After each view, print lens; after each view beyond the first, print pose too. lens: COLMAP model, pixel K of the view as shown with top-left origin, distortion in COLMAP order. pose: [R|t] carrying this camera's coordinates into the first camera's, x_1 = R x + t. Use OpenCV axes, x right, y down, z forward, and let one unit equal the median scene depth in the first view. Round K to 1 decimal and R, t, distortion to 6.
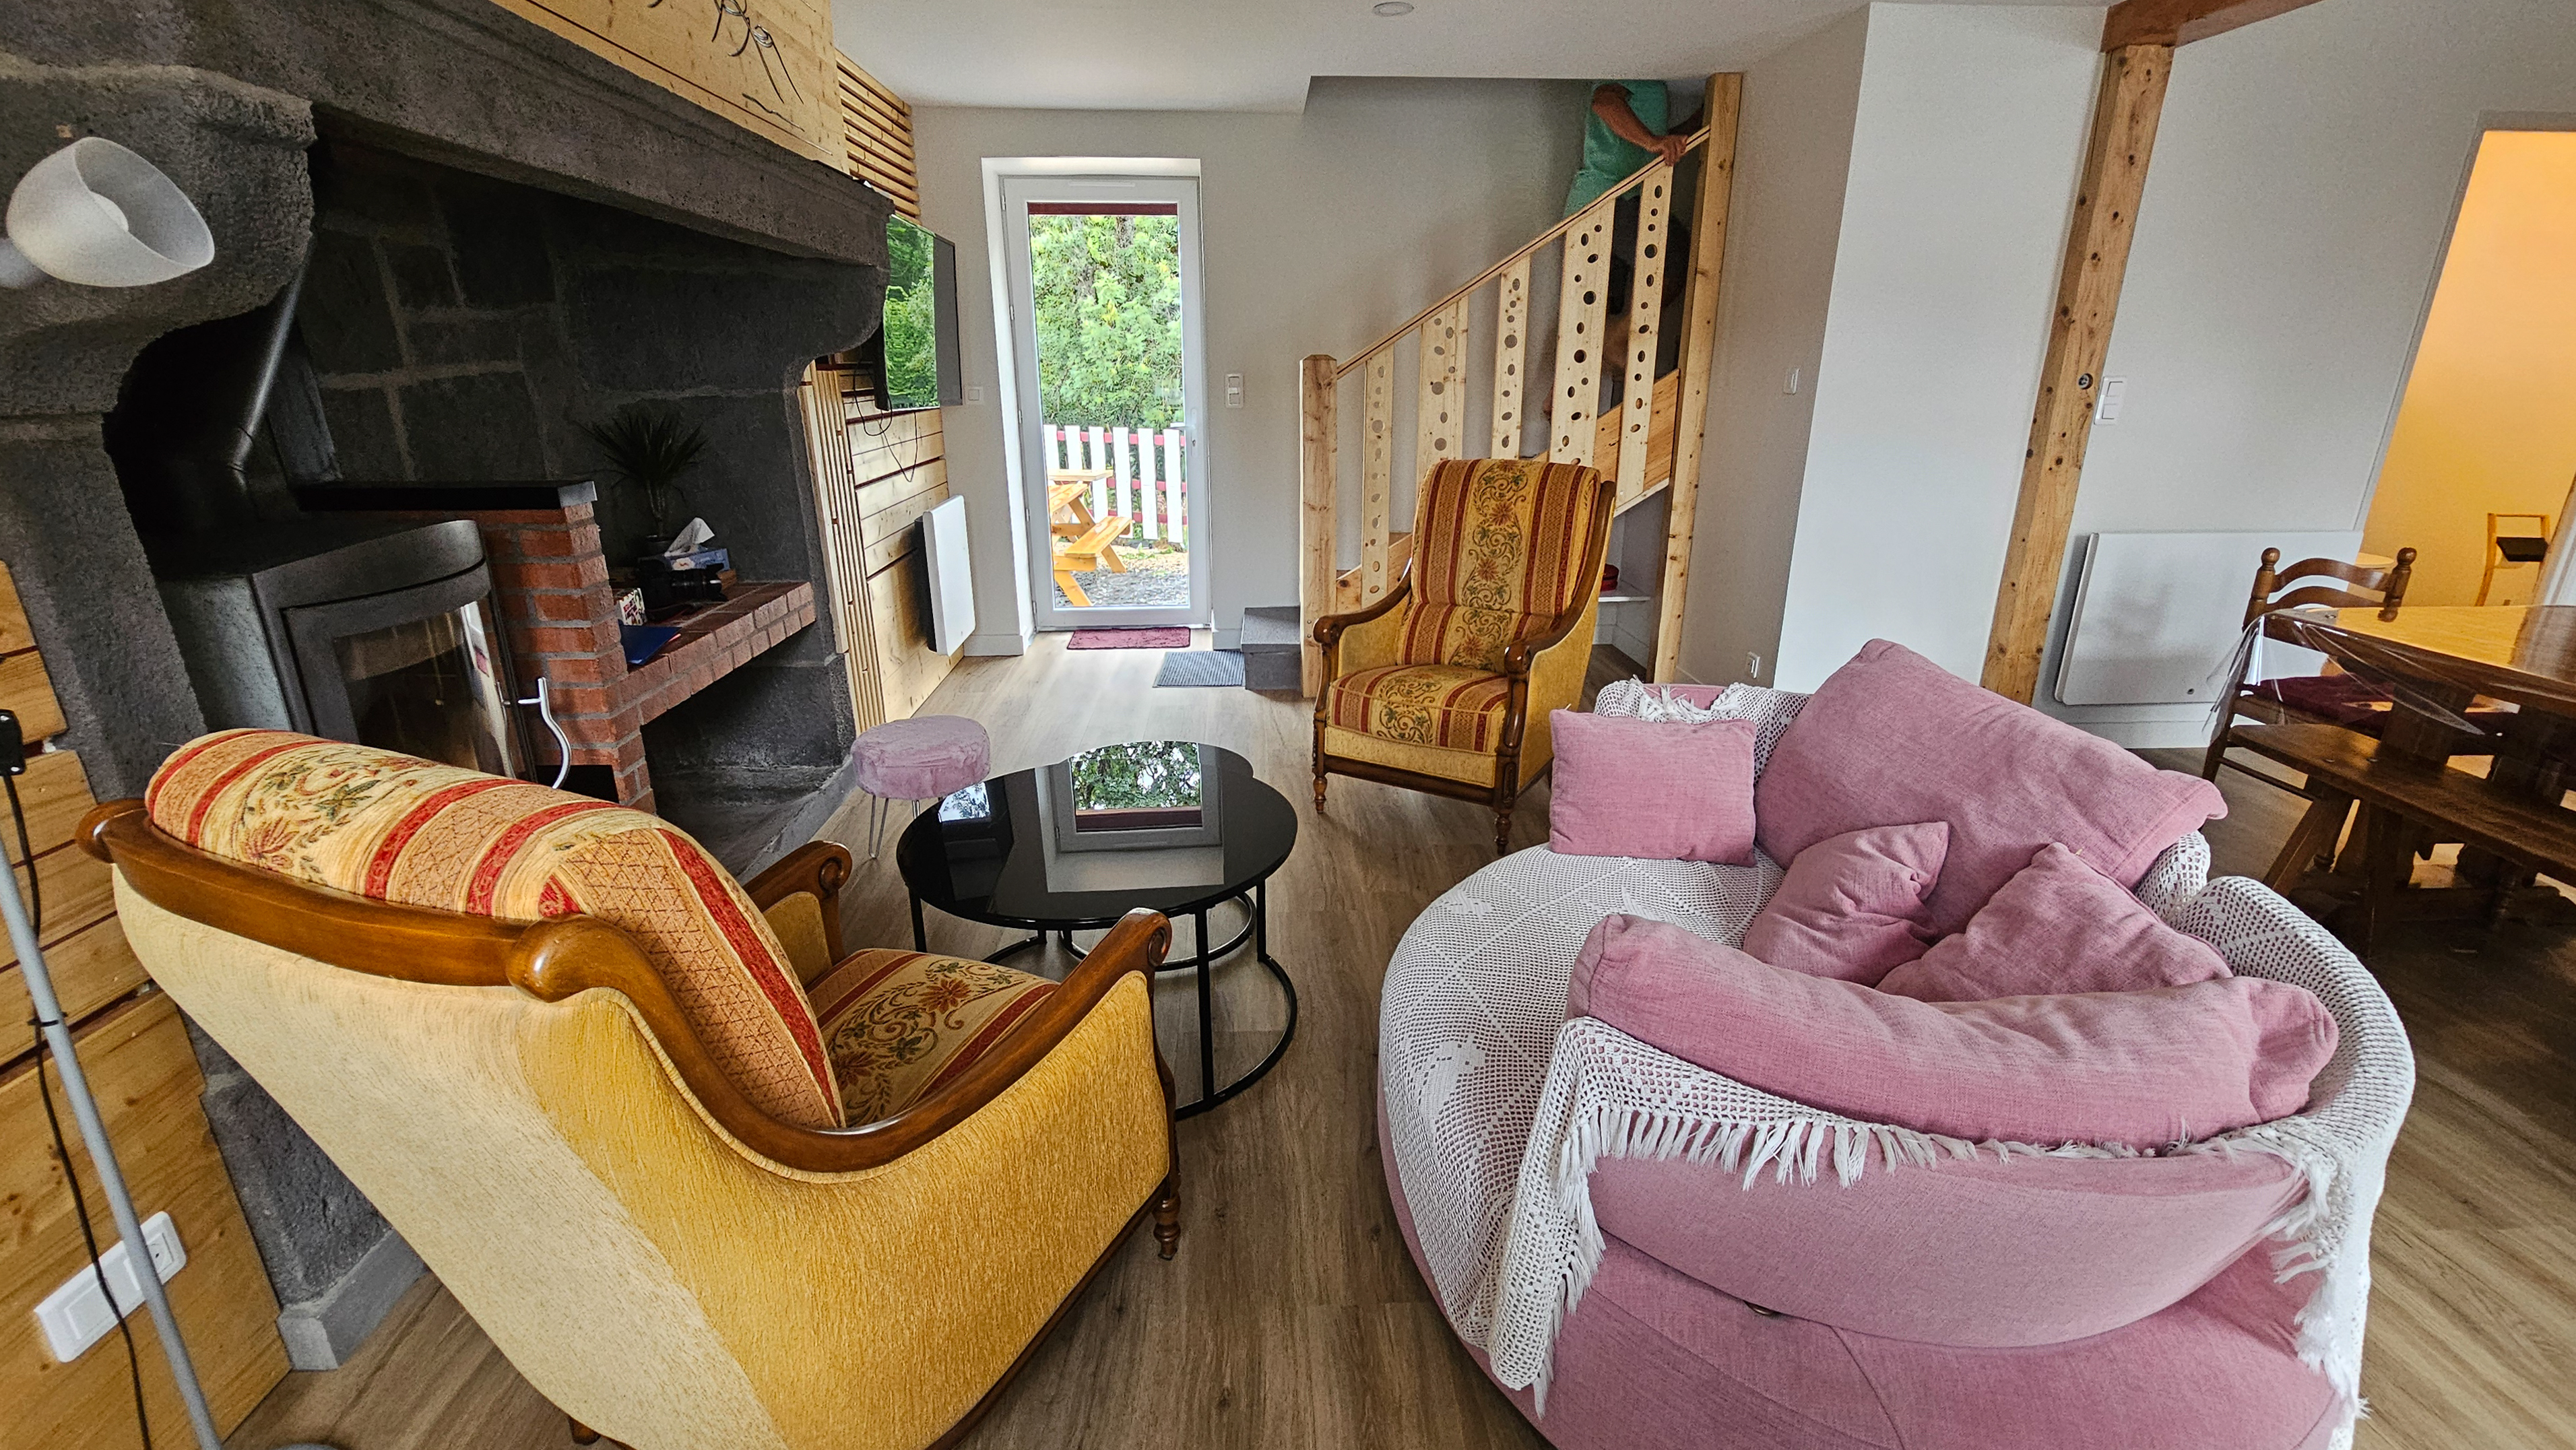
lens RADIAL K [[1092.2, 0, 1288.0], [0, 1092.2, 725.0], [0, 0, 1]] dist [-0.001775, -0.000398]
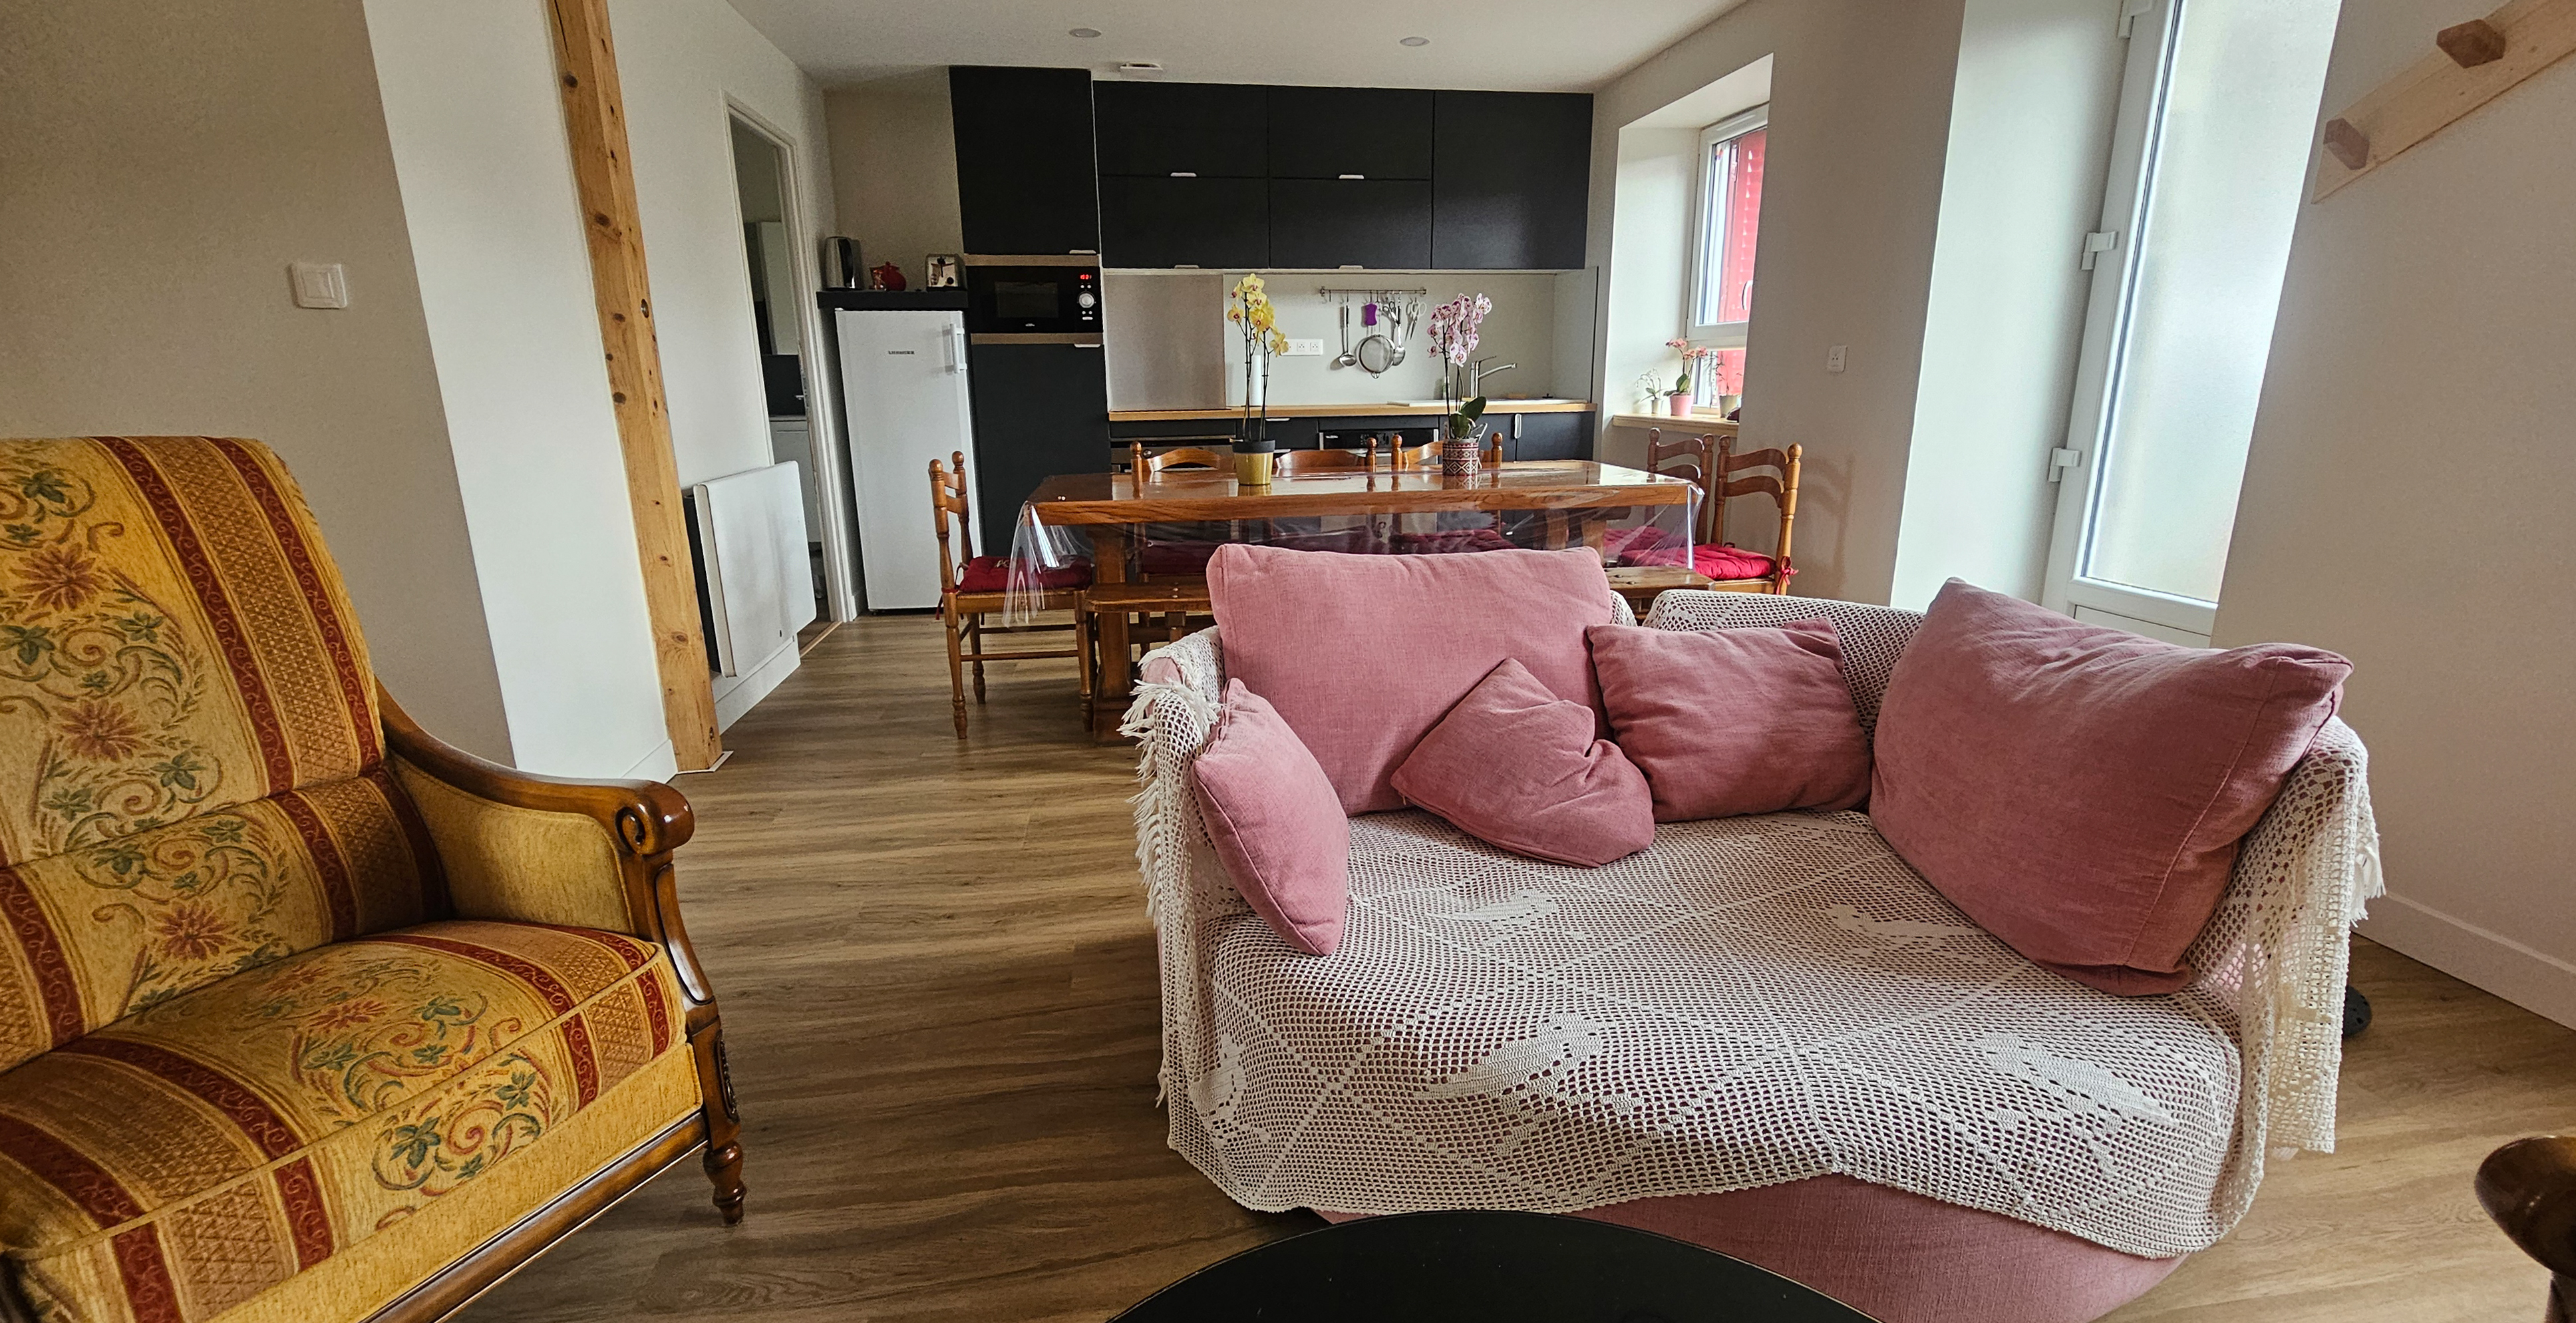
lens RADIAL K [[1109.8, 0, 1288.0], [0, 1109.8, 661.5], [0, 0, 1]] dist [0.000293, 0.000022]
pose [[-0.076010, -0.251332, 0.964912, -0.196379], [0.331728, 0.906213, 0.262174, -0.128279], [-0.940308, 0.340016, 0.014492, 0.611673]]
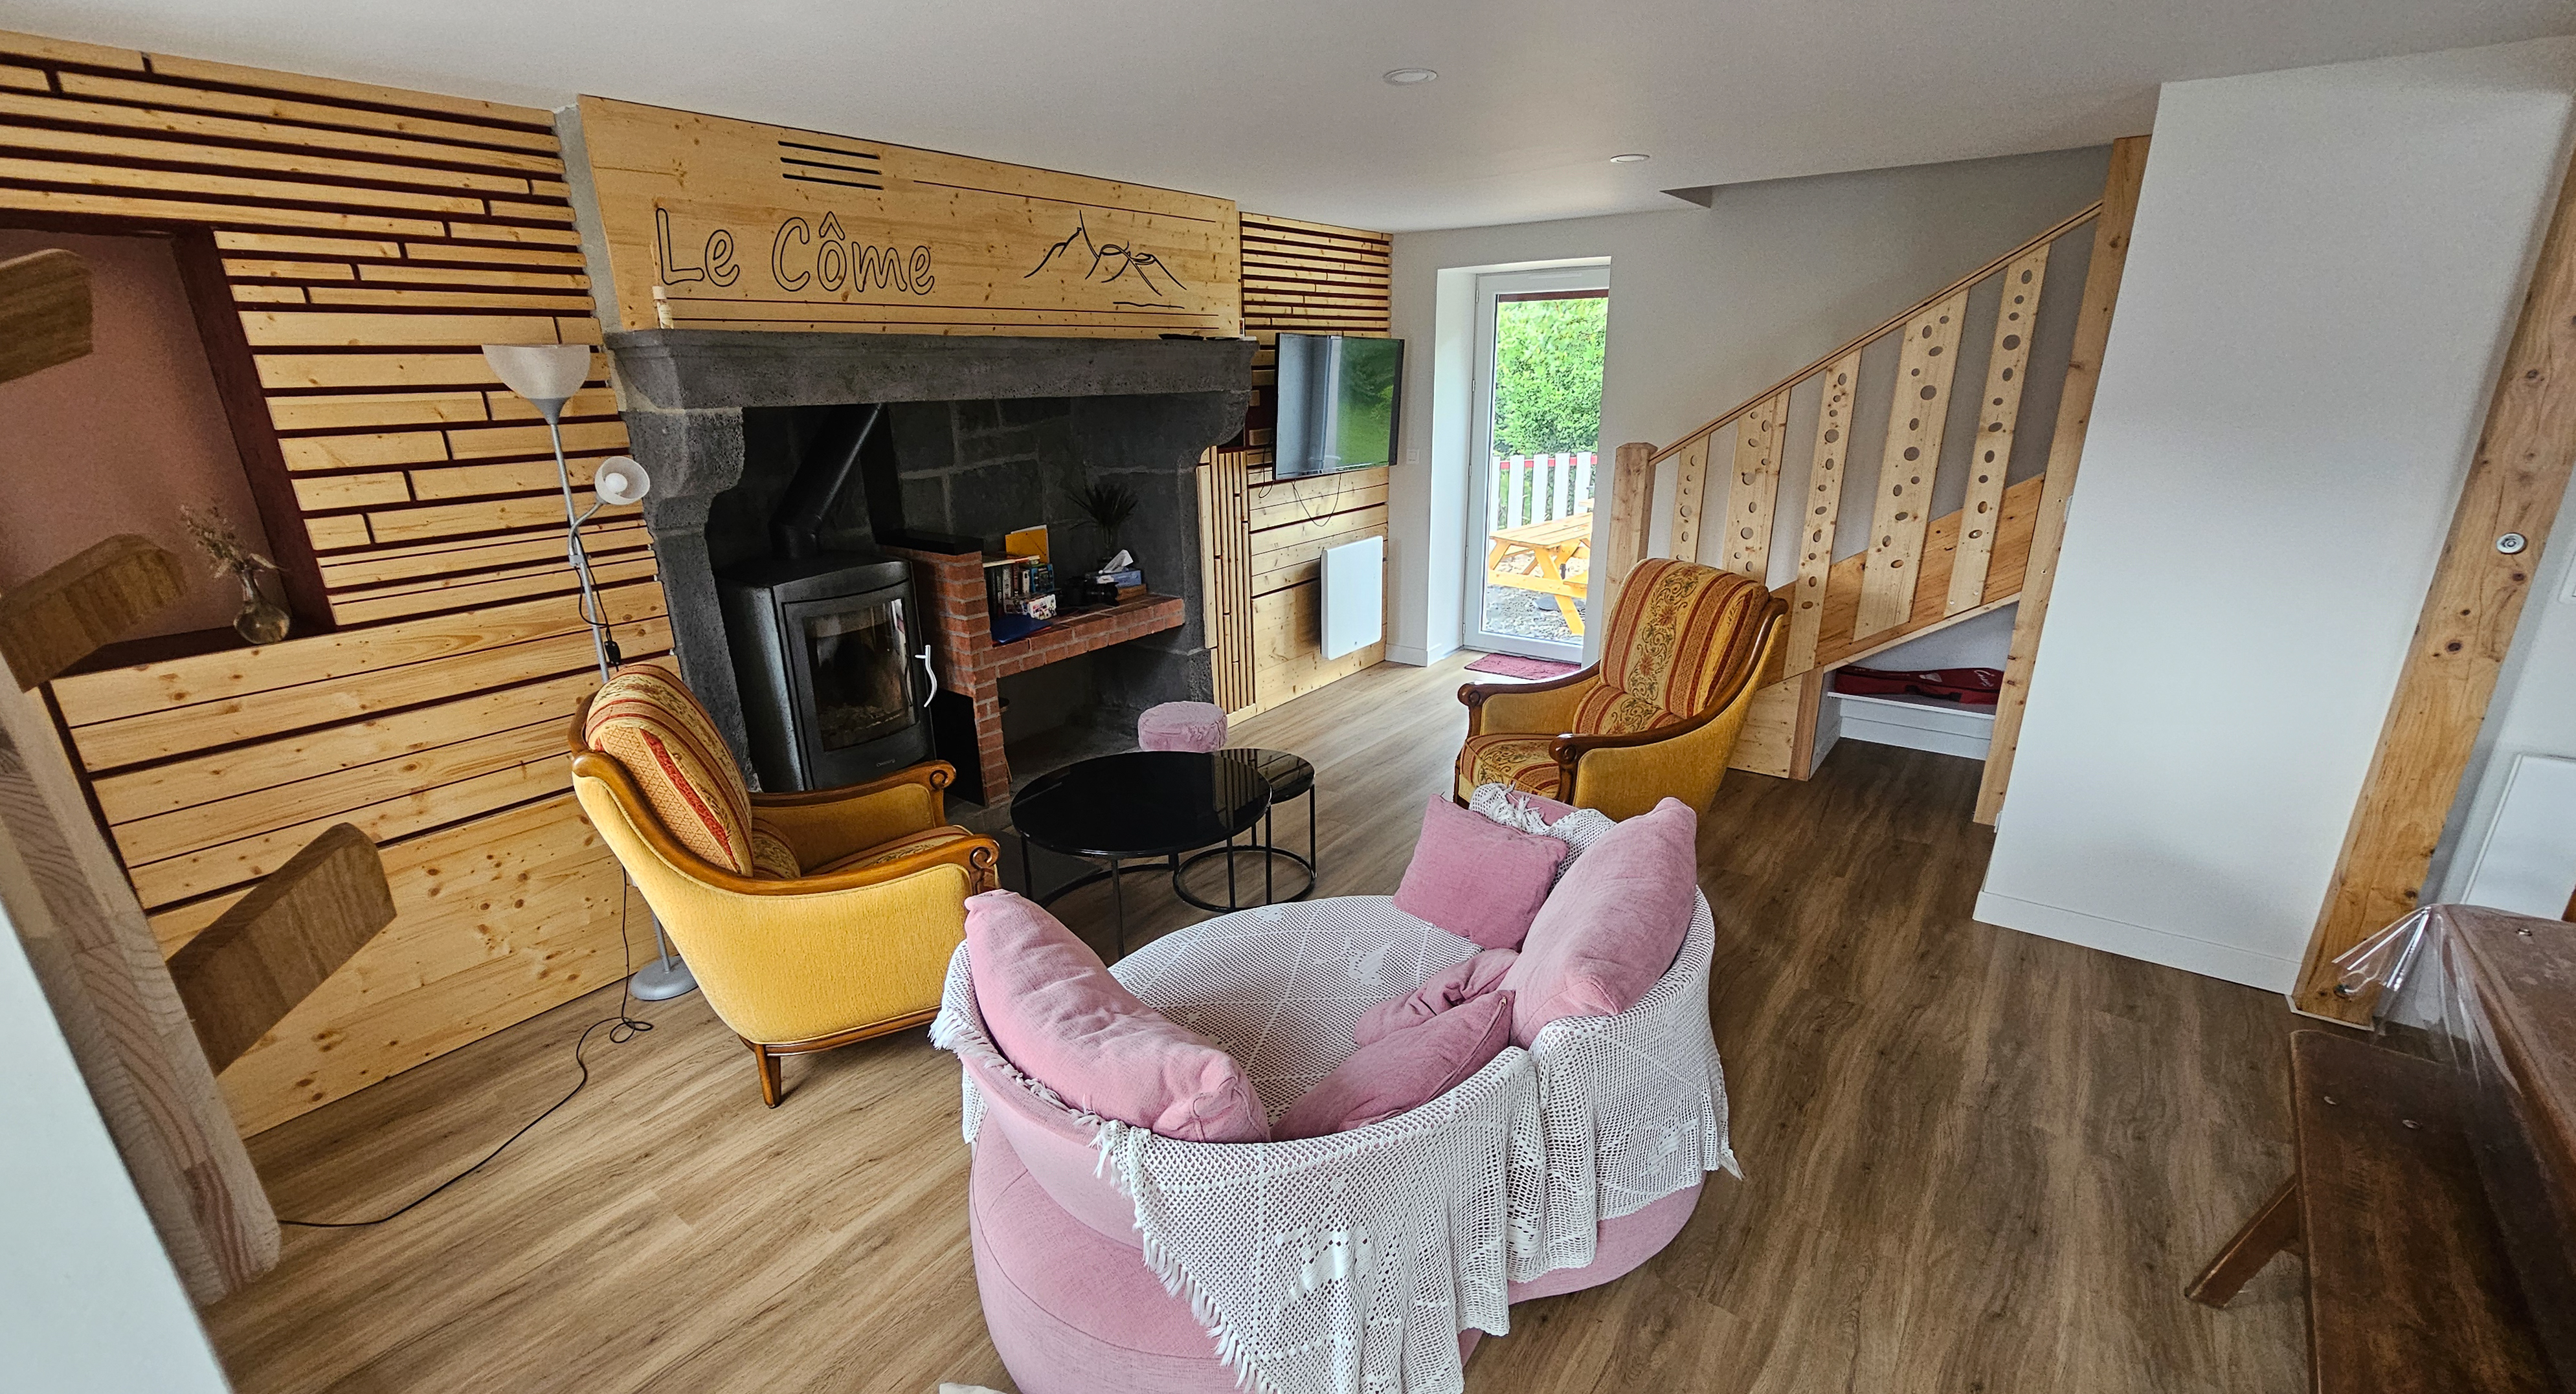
lens RADIAL K [[1041.9, 0, 1292.0], [0, 1041.9, 711.7], [0, 0, 1]] dist [0.000633, 0.000285]
pose [[0.776727, 0.190450, -0.600353, 0.531544], [-0.187055, 0.979933, 0.068855, -0.102015], [0.601419, 0.058818, 0.796765, -0.022118]]
